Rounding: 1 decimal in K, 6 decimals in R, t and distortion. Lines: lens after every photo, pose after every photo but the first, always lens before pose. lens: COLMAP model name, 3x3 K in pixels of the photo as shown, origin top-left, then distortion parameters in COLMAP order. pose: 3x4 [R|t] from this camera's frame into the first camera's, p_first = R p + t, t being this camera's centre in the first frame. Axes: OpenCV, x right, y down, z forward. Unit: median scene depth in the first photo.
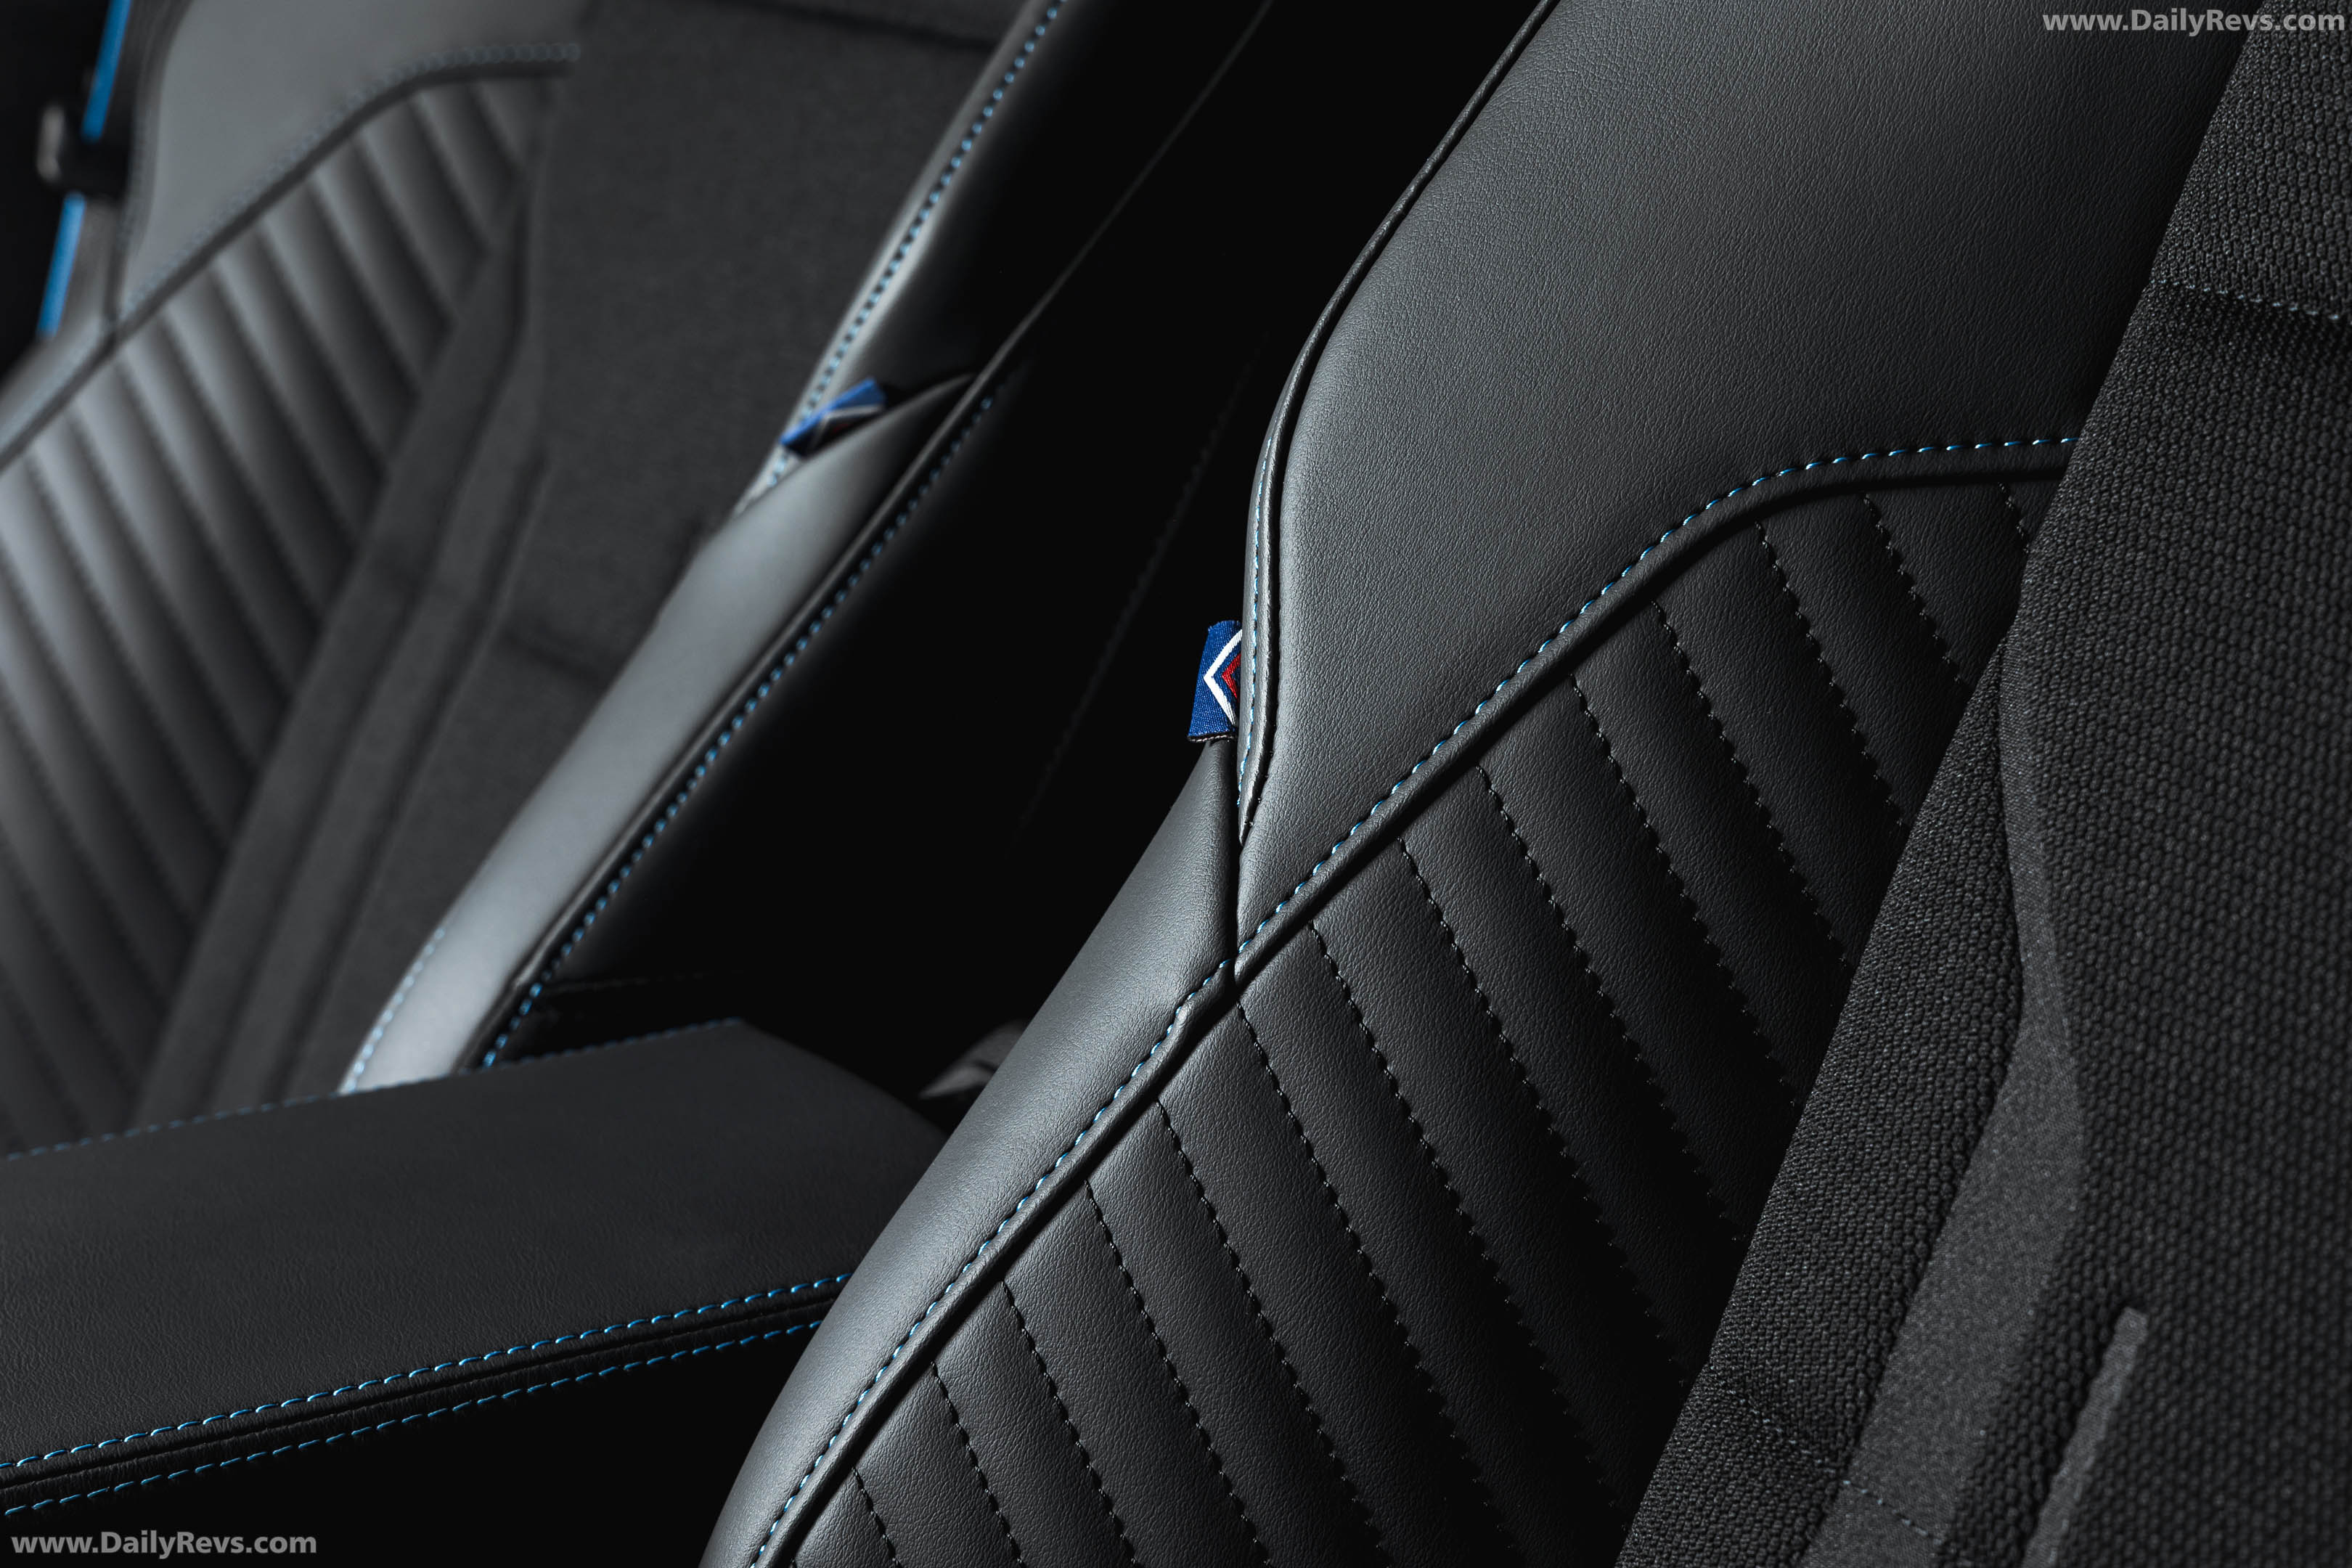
lens RADIAL K [[4603.3, 0, 1169.2], [0, 4603.3, 824.0], [0, 0, 1]] dist [0.032518, 0.111145]
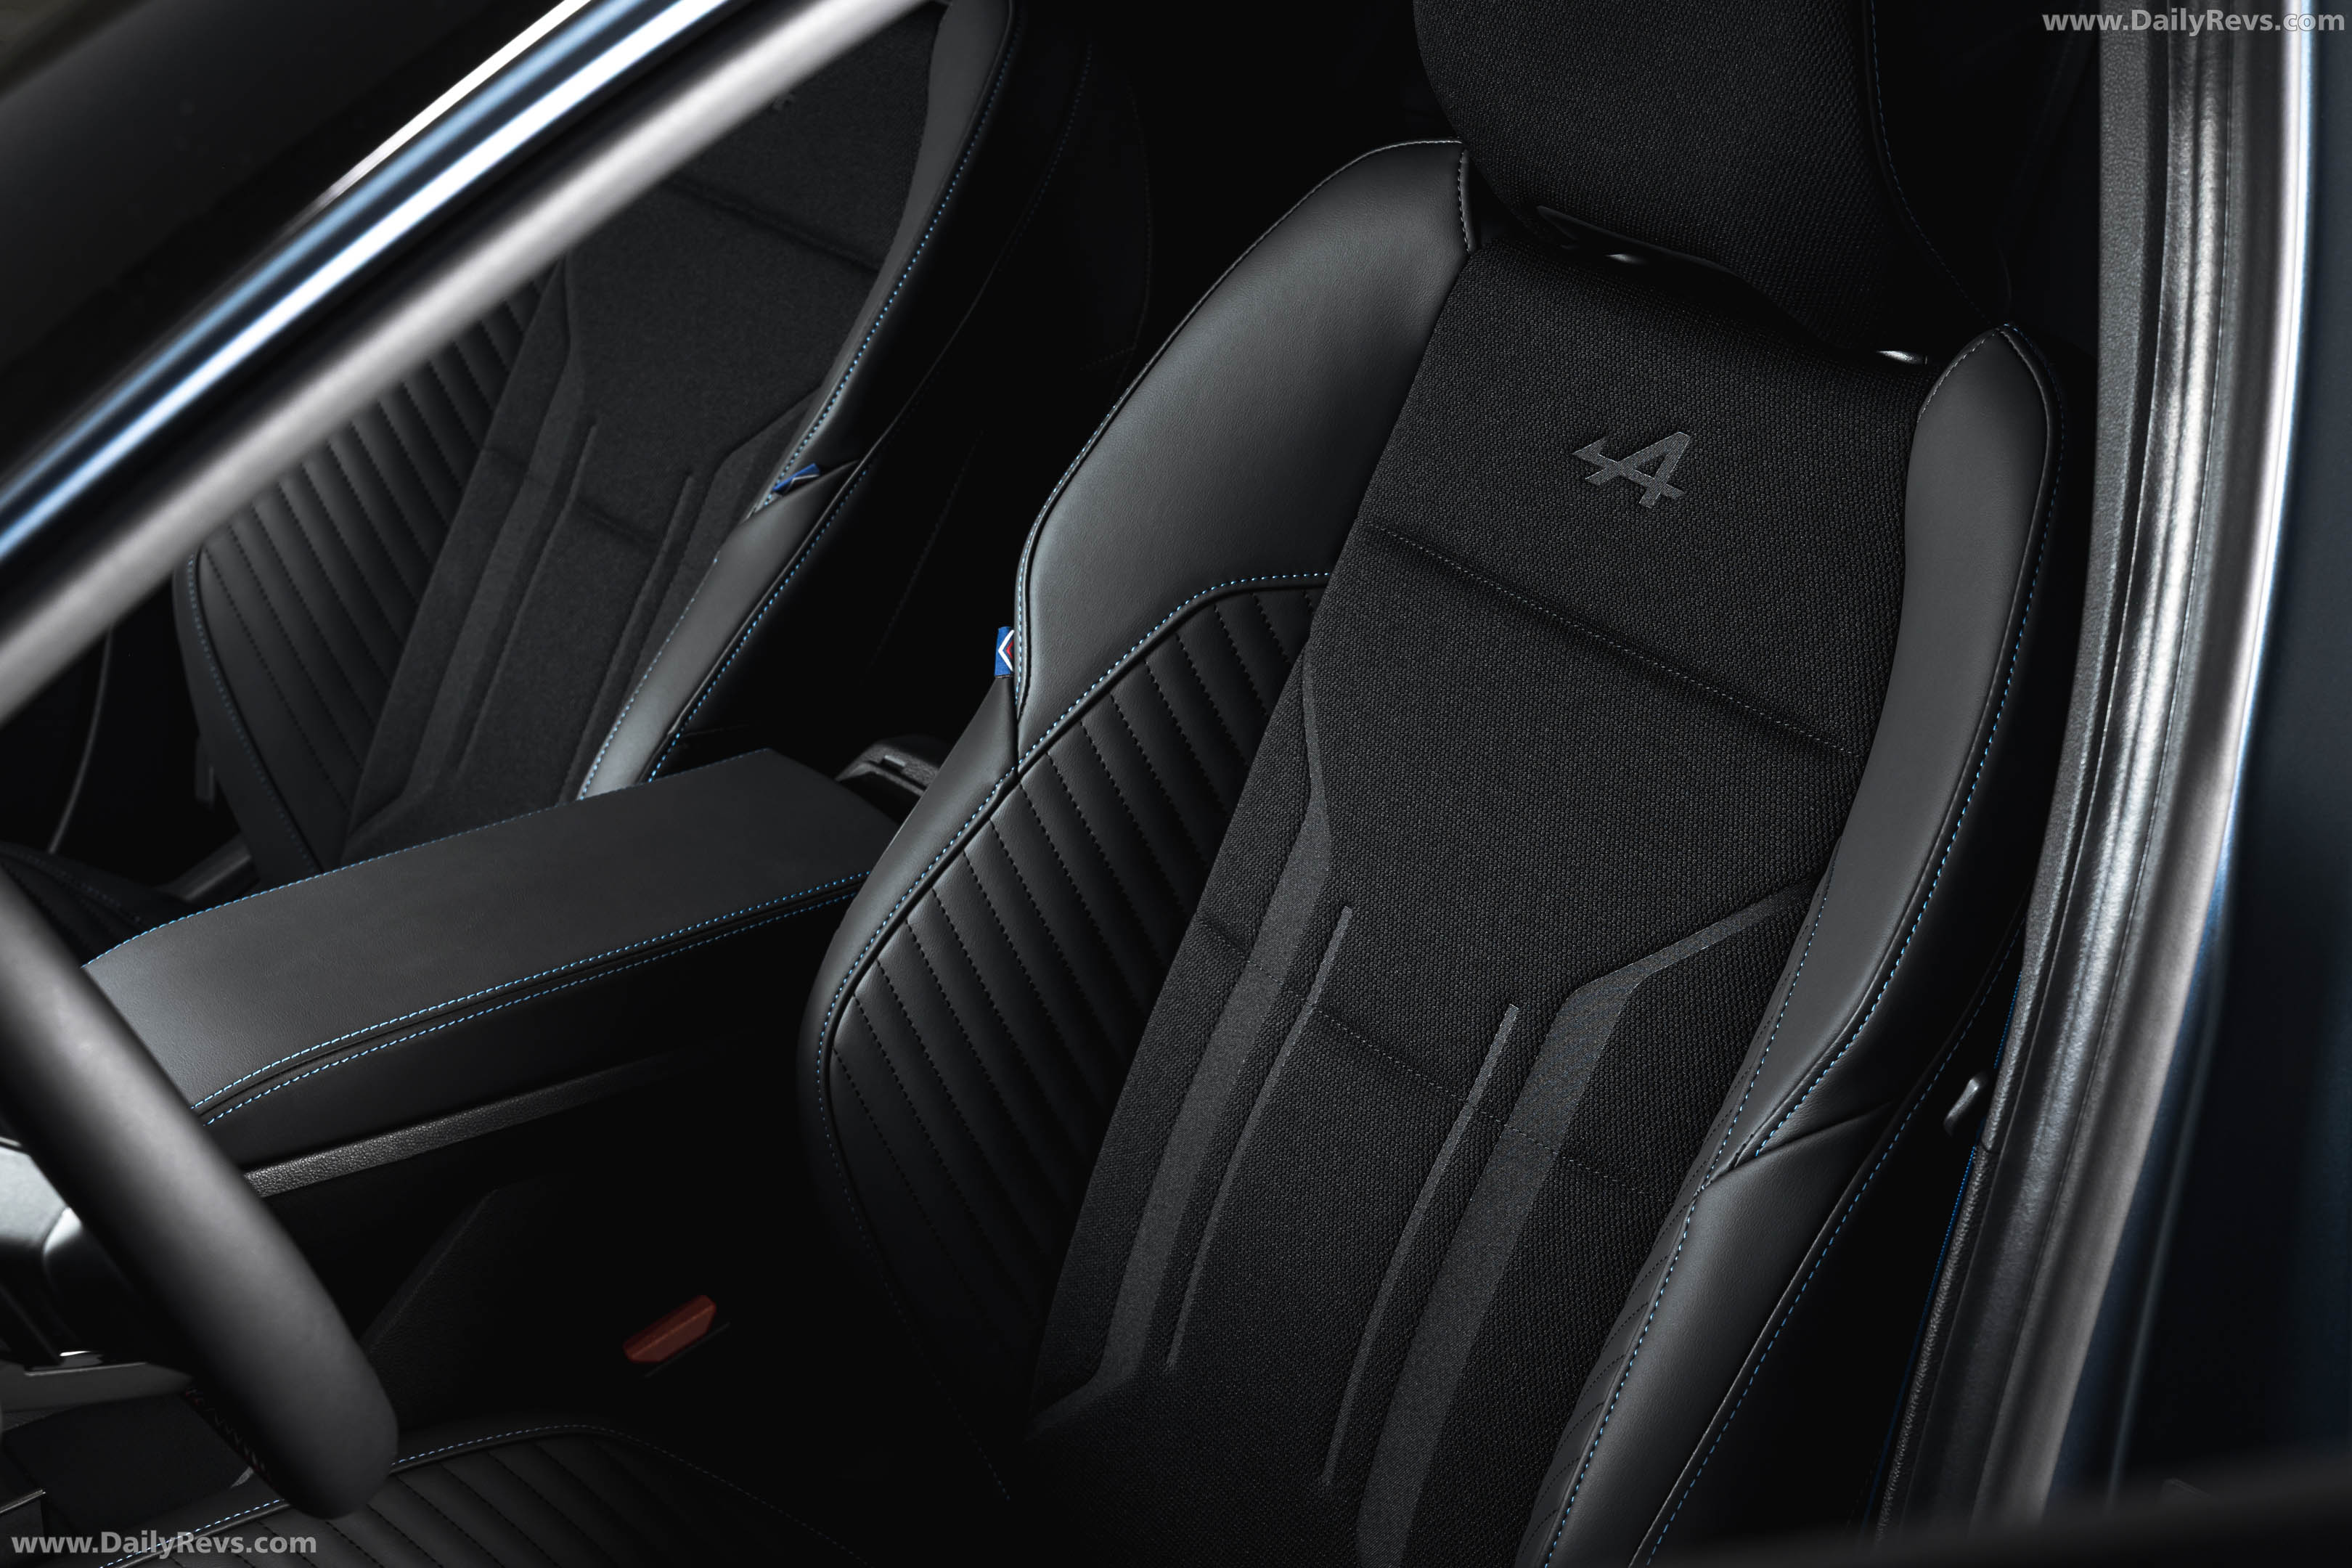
lens RADIAL K [[3740.4, 0, 1176.0], [0, 3740.4, 784.0], [0, 0, 1]] dist [0.043280, -0.005879]
pose [[0.988668, -0.025312, 0.147969, -0.215062], [0.001978, 0.987794, 0.155755, -0.296025], [-0.150106, -0.153697, 0.976650, -1.119477]]
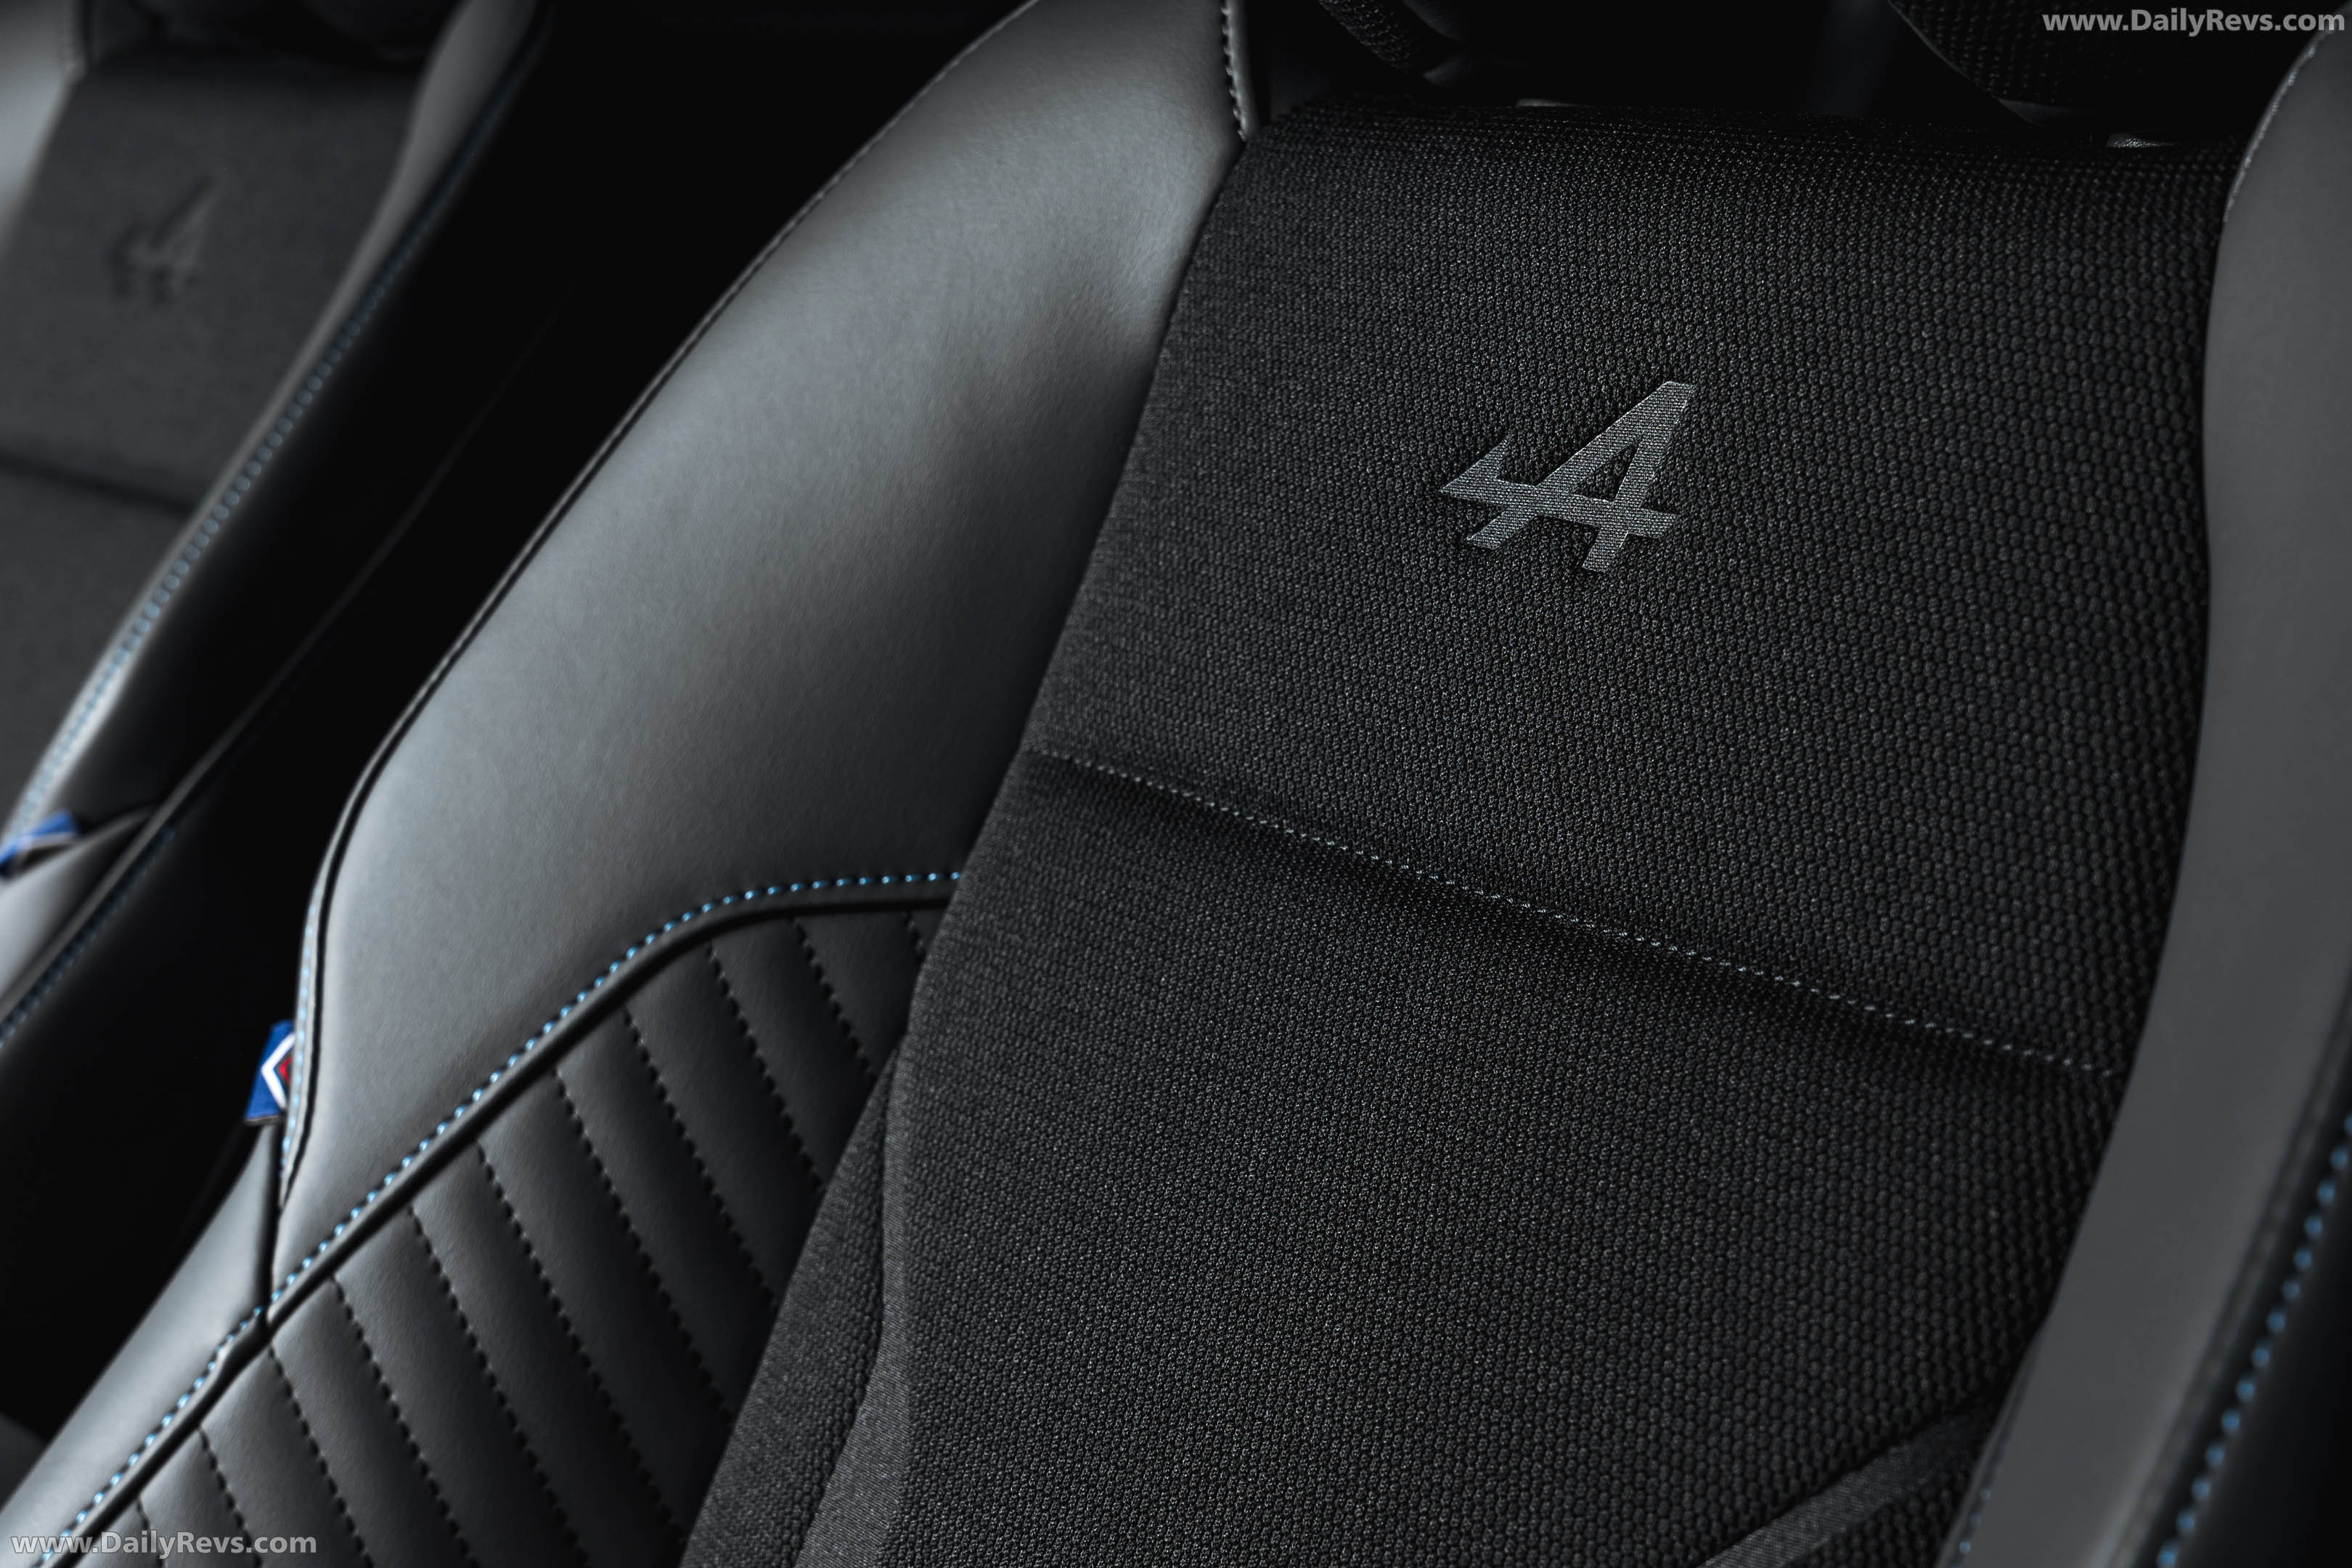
lens RADIAL K [[4603.3, 0, 1169.2], [0, 4603.3, 824.0], [0, 0, 1]] dist [0.032518, 0.111145]
pose [[0.996208, 0.010065, 0.086422, 0.141811], [-0.002076, 0.995753, -0.092040, 0.014724], [-0.086982, 0.091512, 0.991998, -0.208321]]
